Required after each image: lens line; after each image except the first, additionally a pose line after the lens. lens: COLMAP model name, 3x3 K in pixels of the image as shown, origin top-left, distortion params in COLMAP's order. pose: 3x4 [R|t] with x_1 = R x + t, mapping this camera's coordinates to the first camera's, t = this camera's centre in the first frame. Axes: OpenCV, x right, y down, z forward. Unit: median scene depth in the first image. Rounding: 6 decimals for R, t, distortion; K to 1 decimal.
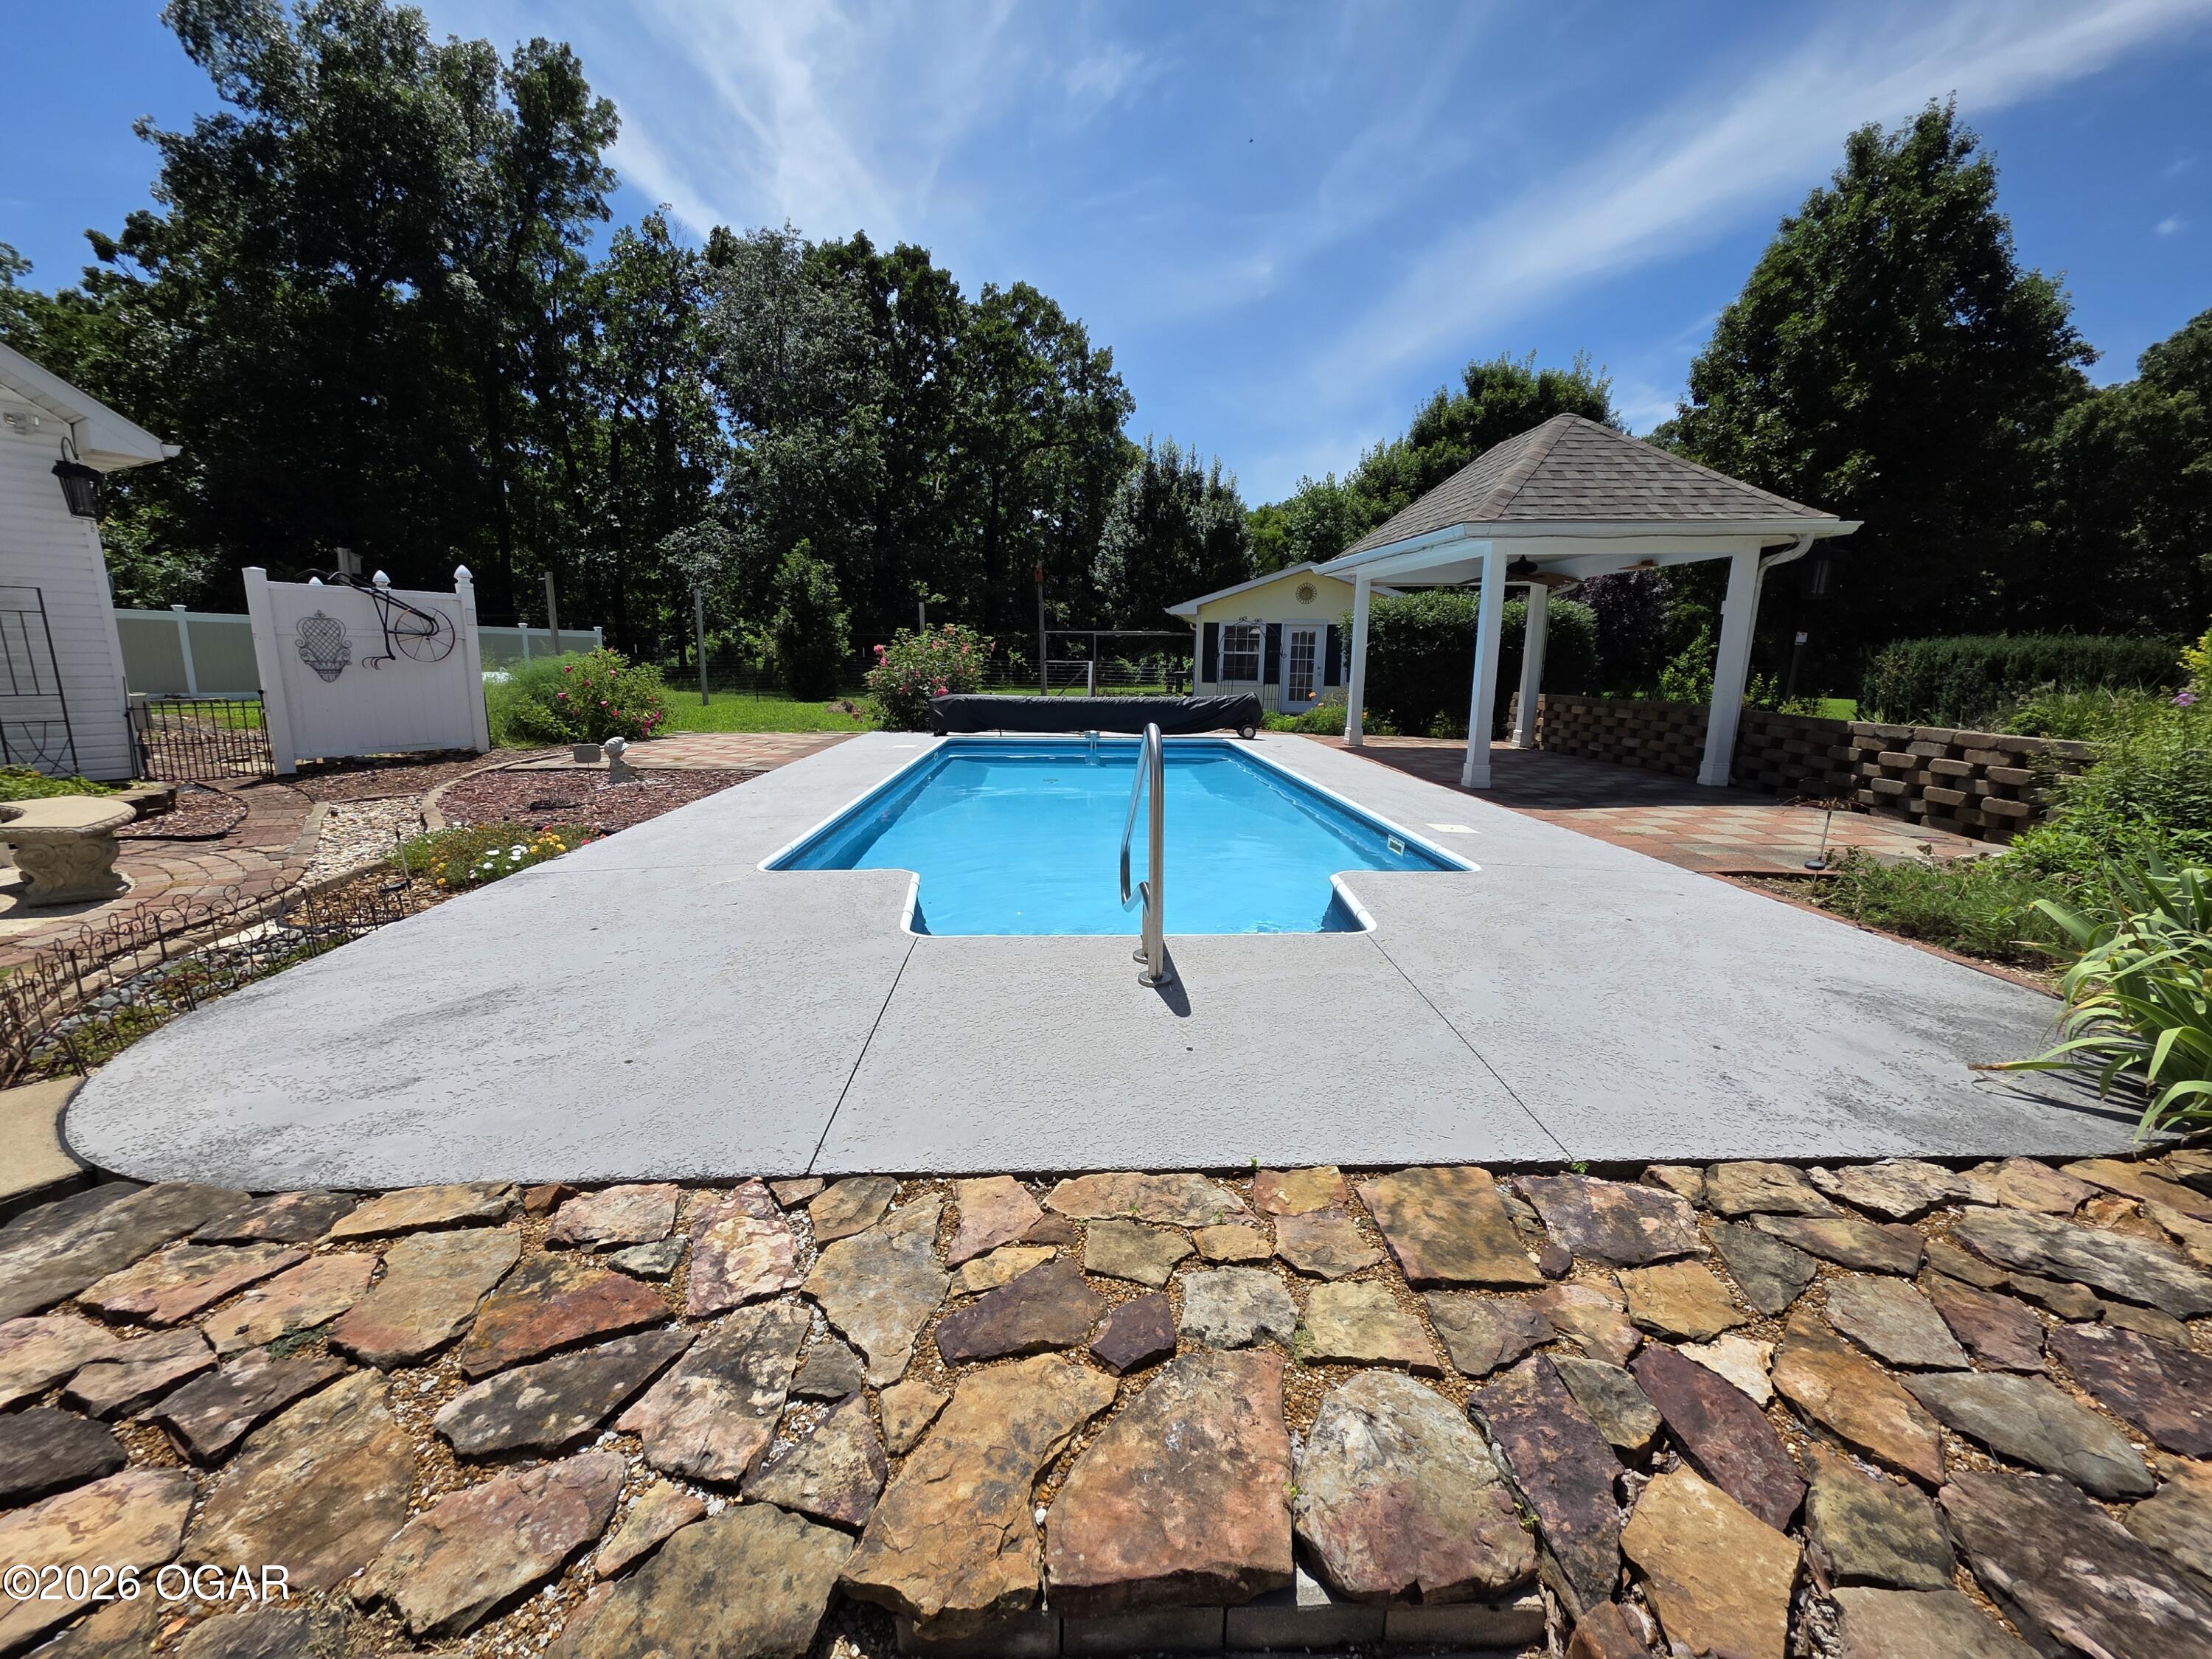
lens RADIAL K [[882.6, 0, 1102.9], [0, 882.6, 820.5], [0, 0, 1]] dist [0.001113, 0.000210]
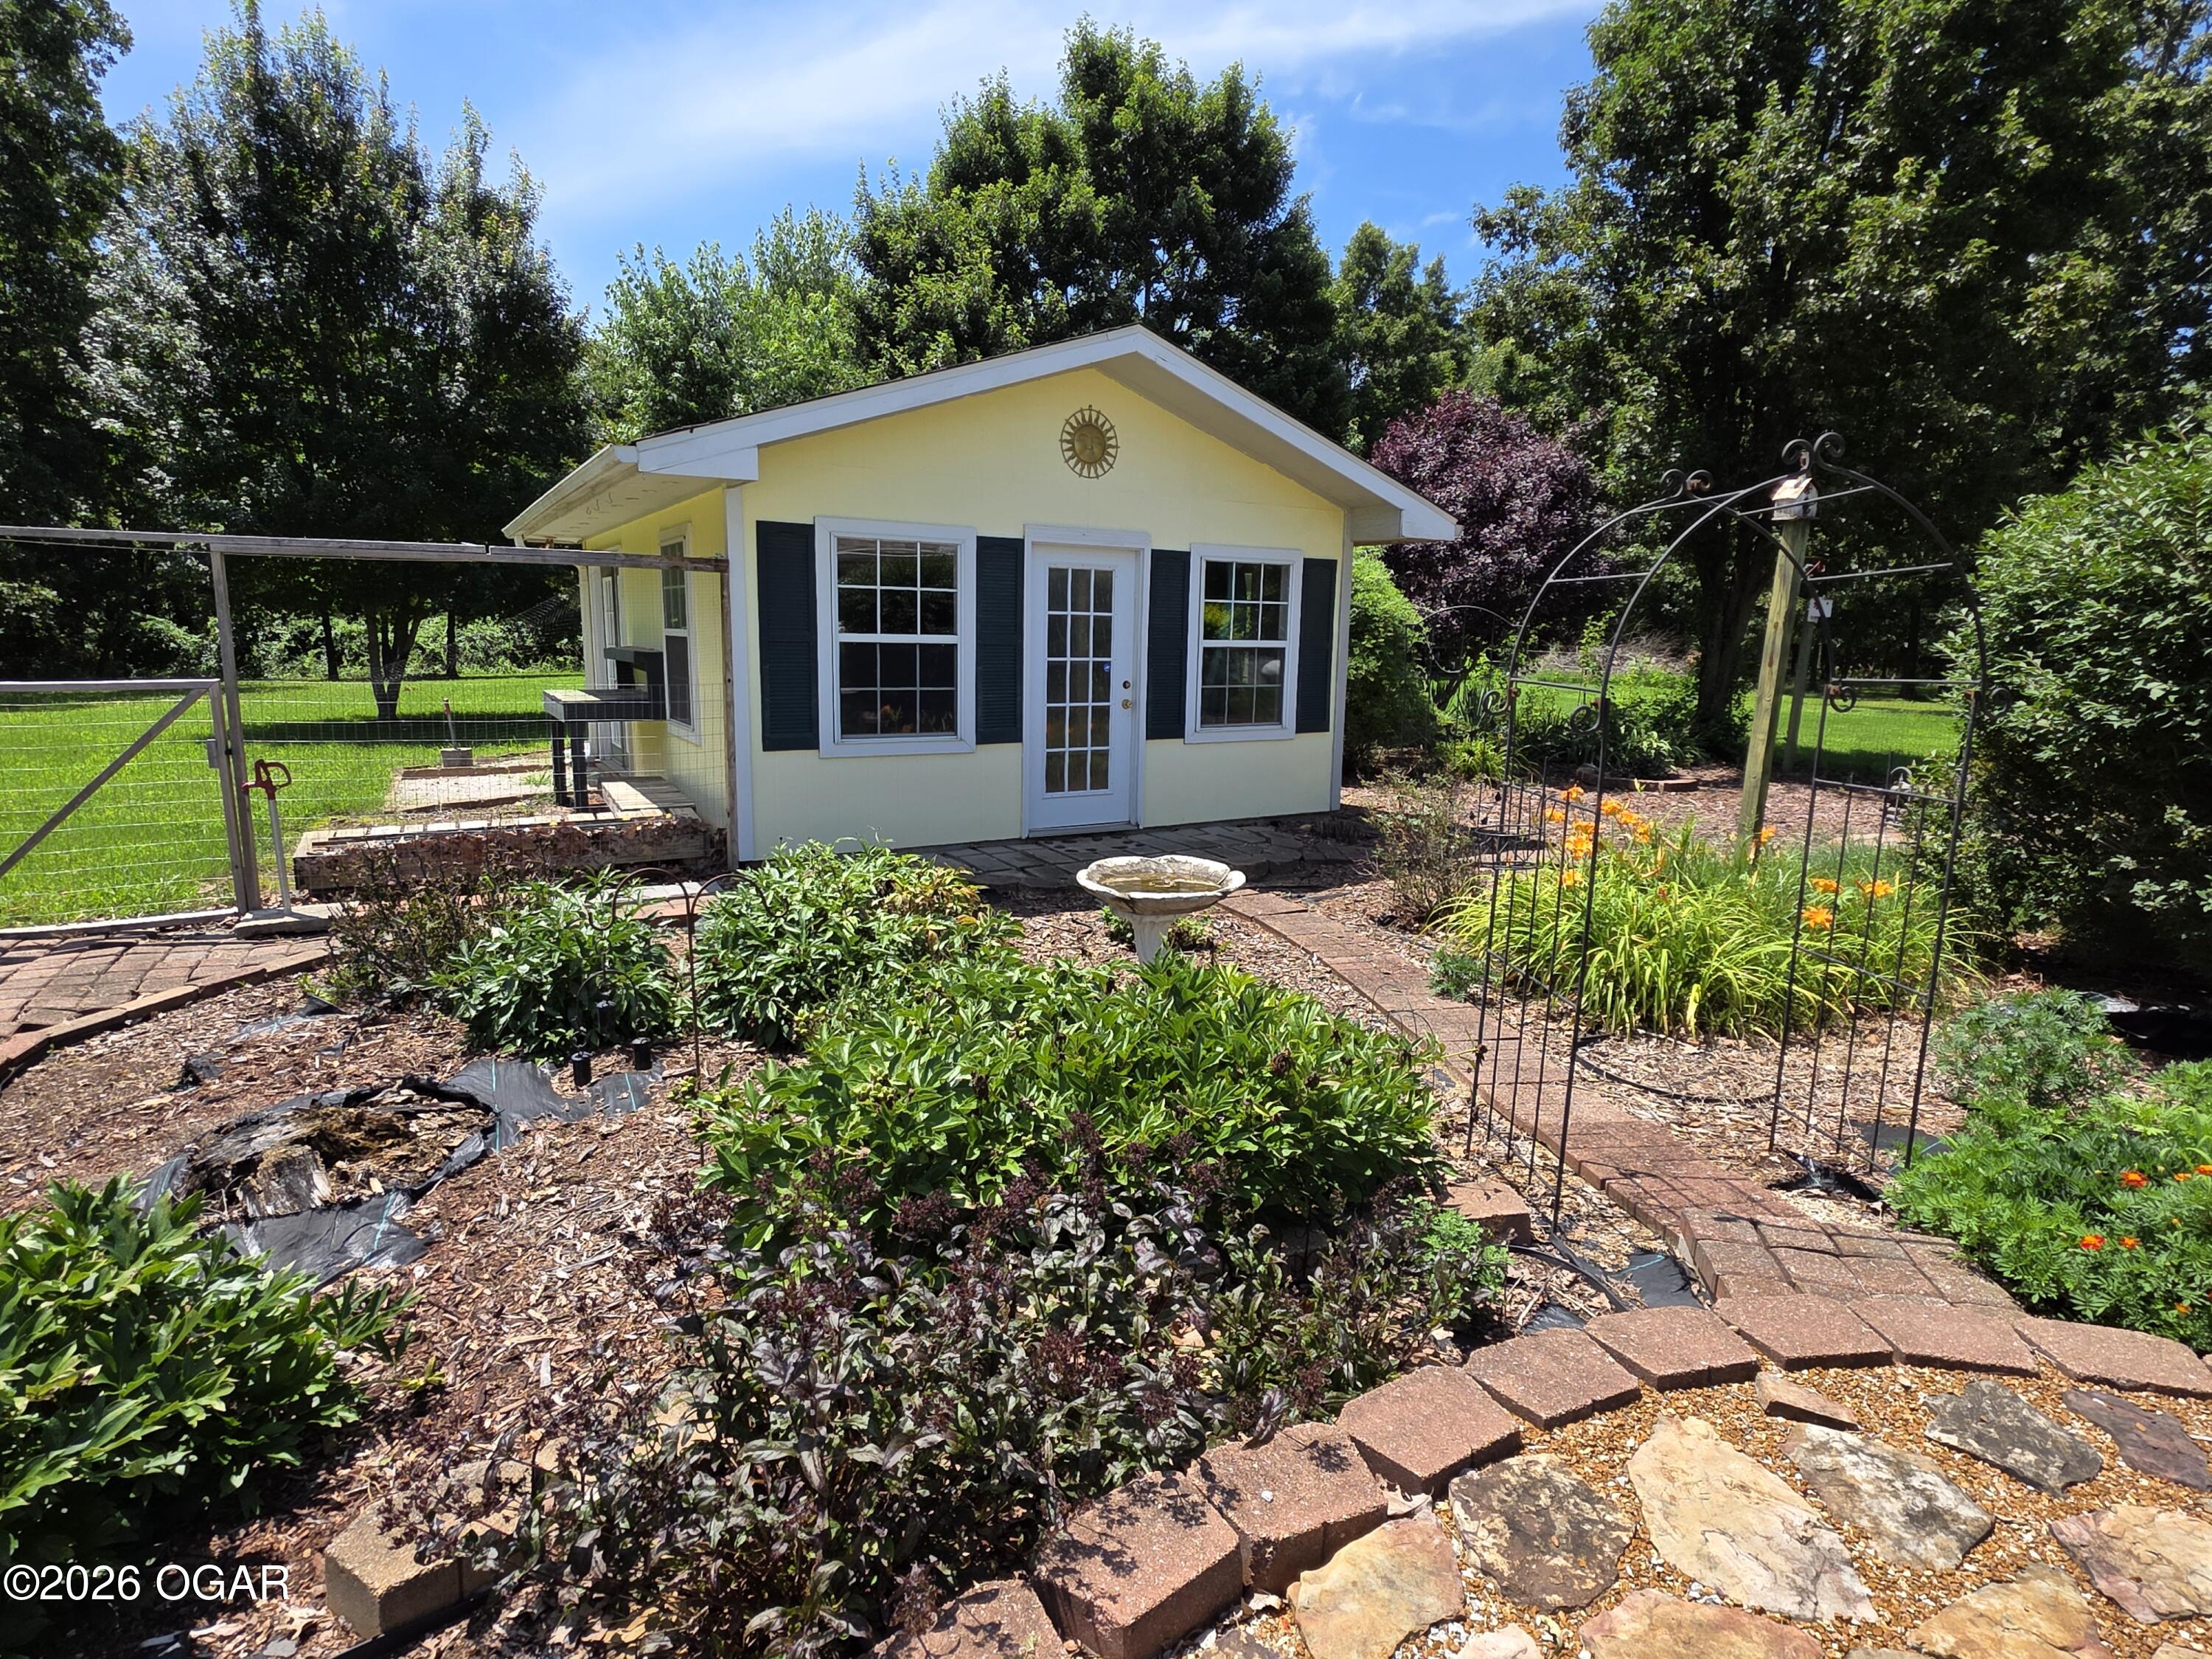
lens RADIAL K [[1162.6, 0, 1106.0], [0, 1162.6, 829.5], [0, 0, 1]] dist [-0.000584, 0.000237]
pose [[0.750243, -0.105536, 0.652685, -0.039666], [0.109239, 0.993397, 0.035061, -0.135422], [-0.652075, 0.044994, 0.756818, 0.683707]]
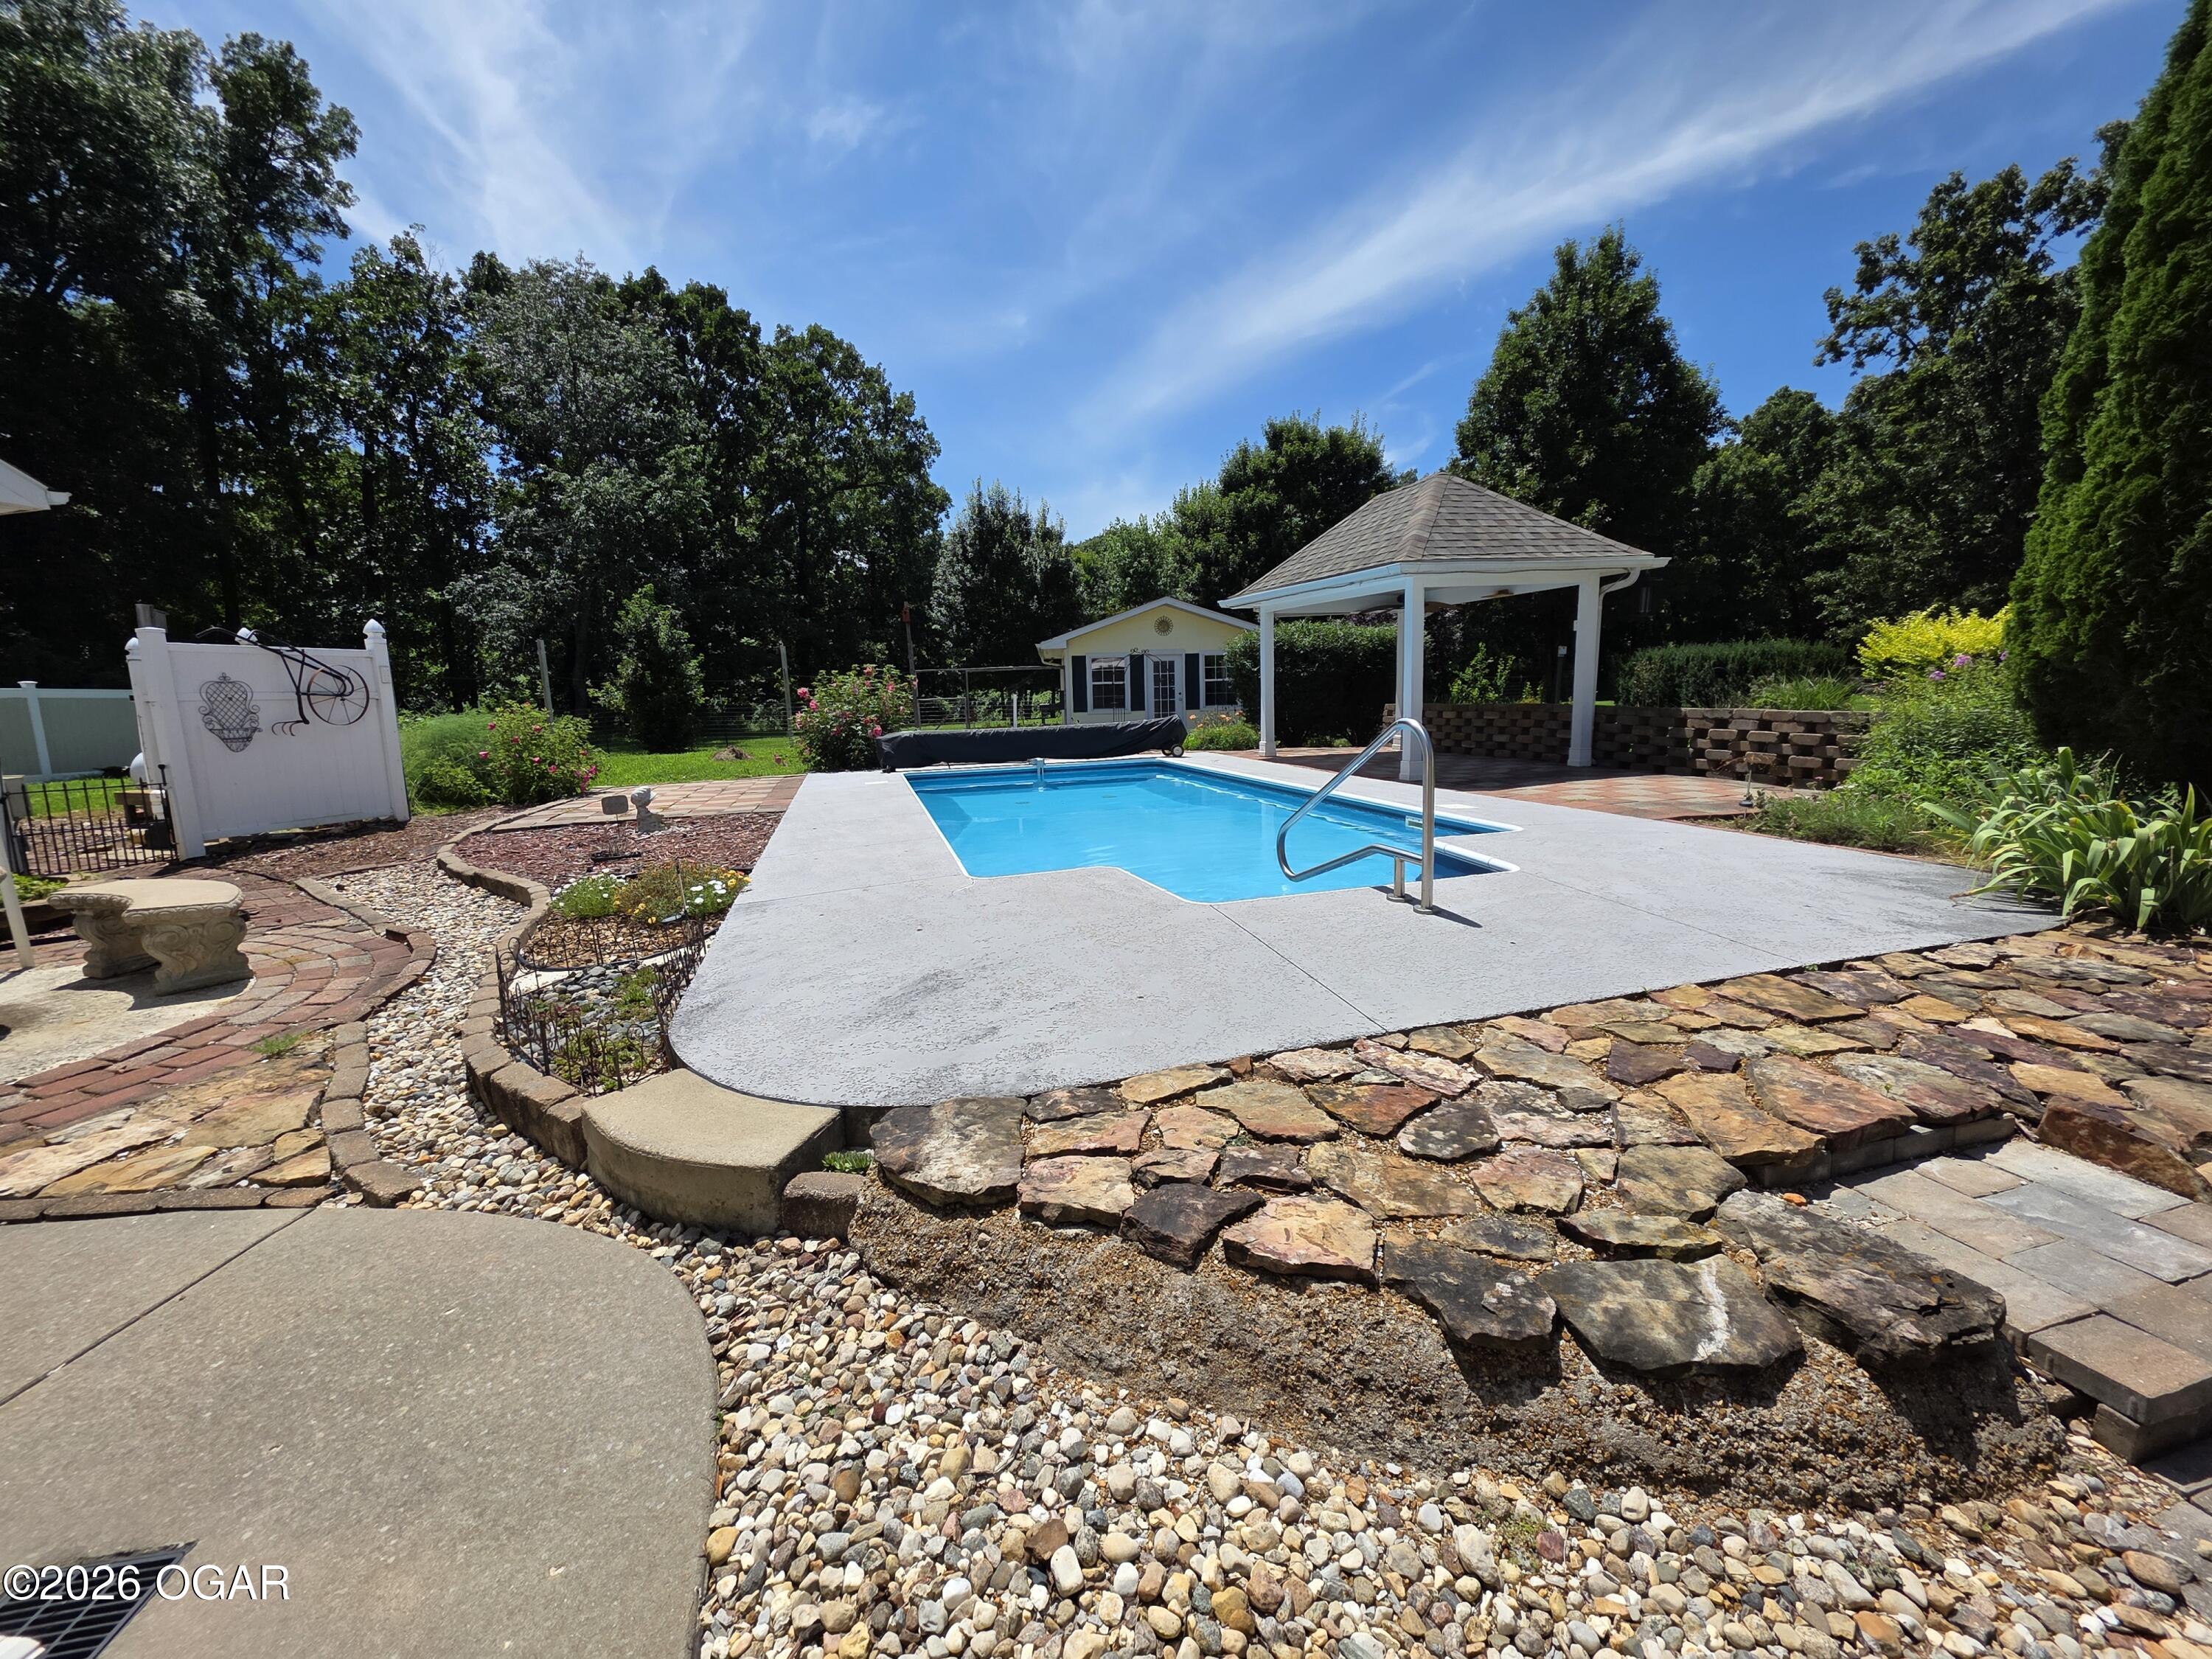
lens RADIAL K [[881.0, 0, 1102.0], [0, 881.0, 822.6], [0, 0, 1]] dist [0.000698, -0.000156]
pose [[0.971755, -0.077612, 0.222862, -0.100828], [0.085777, 0.995944, -0.027178, 0.006313], [-0.219849, 0.045527, 0.974471, -0.026955]]
